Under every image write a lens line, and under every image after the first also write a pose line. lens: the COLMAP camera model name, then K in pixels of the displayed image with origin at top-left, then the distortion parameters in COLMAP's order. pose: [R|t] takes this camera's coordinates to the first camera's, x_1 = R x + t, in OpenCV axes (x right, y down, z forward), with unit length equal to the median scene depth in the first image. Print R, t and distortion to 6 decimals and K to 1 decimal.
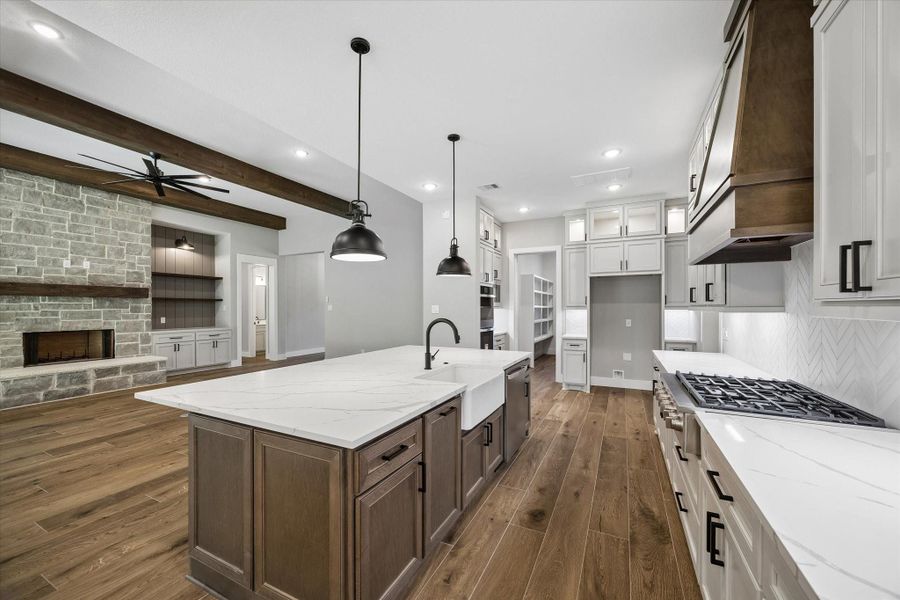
lens RADIAL K [[351.3, 0, 449.6], [0, 351.3, 305.9], [0, 0, 1]] dist [-0.000143, -0.000057]
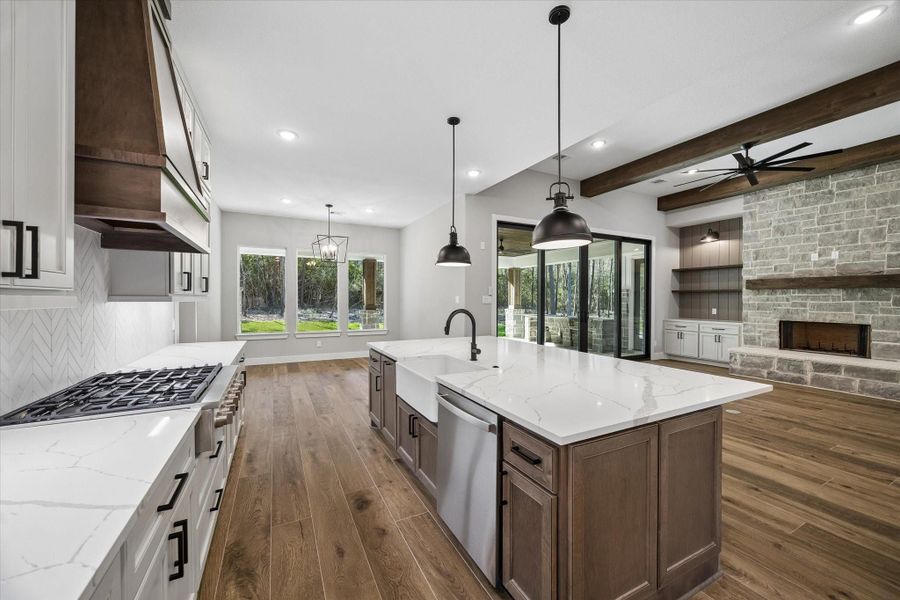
lens RADIAL K [[347.4, 0, 448.4], [0, 347.4, 302.5], [0, 0, 1]] dist [-0.000876, -0.000184]
pose [[-0.604028, 0.008055, -0.796923, 0.396499], [0.001431, 0.999958, 0.009023, 0.003678], [0.796962, 0.004310, -0.604014, 0.800282]]
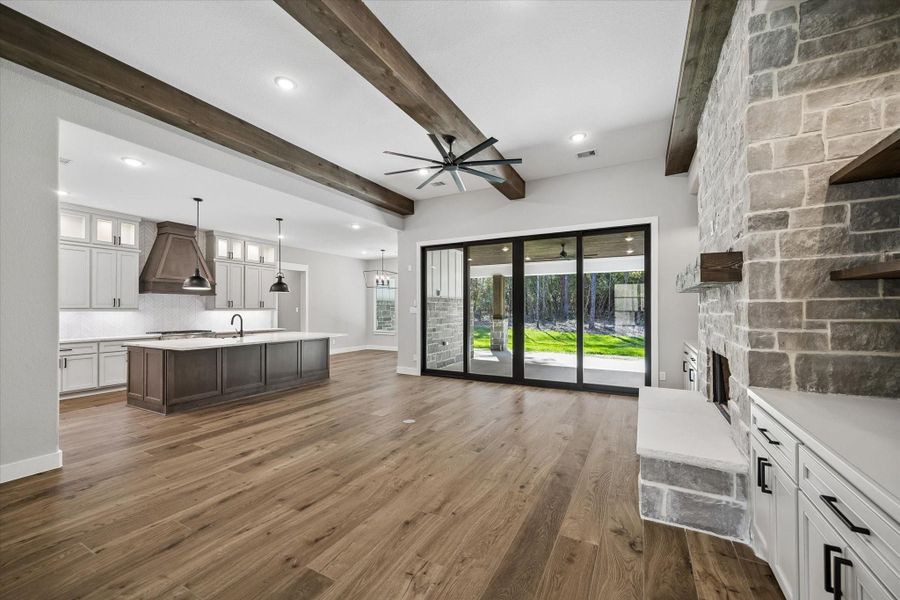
lens RADIAL K [[351.3, 0, 449.6], [0, 351.3, 305.9], [0, 0, 1]] dist [-0.000143, -0.000057]
pose [[-0.999156, 0.001880, 0.041035, -0.769027], [0.001279, 0.999892, -0.014649, 0.008738], [-0.041058, -0.014584, -0.999050, 1.658914]]
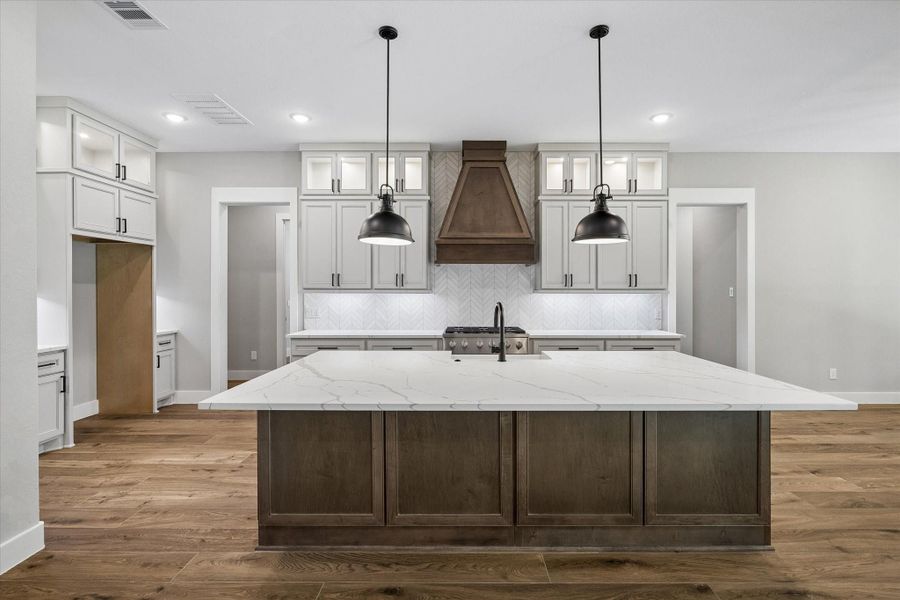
lens RADIAL K [[437.0, 0, 452.0], [0, 437.0, 292.3], [0, 0, 1]] dist [-0.004960, -0.000387]
pose [[-0.441195, -0.002335, 0.897408, -0.519005], [-0.005520, 0.999985, -0.000111, 0.005170], [-0.897394, -0.005003, -0.441201, 0.847883]]
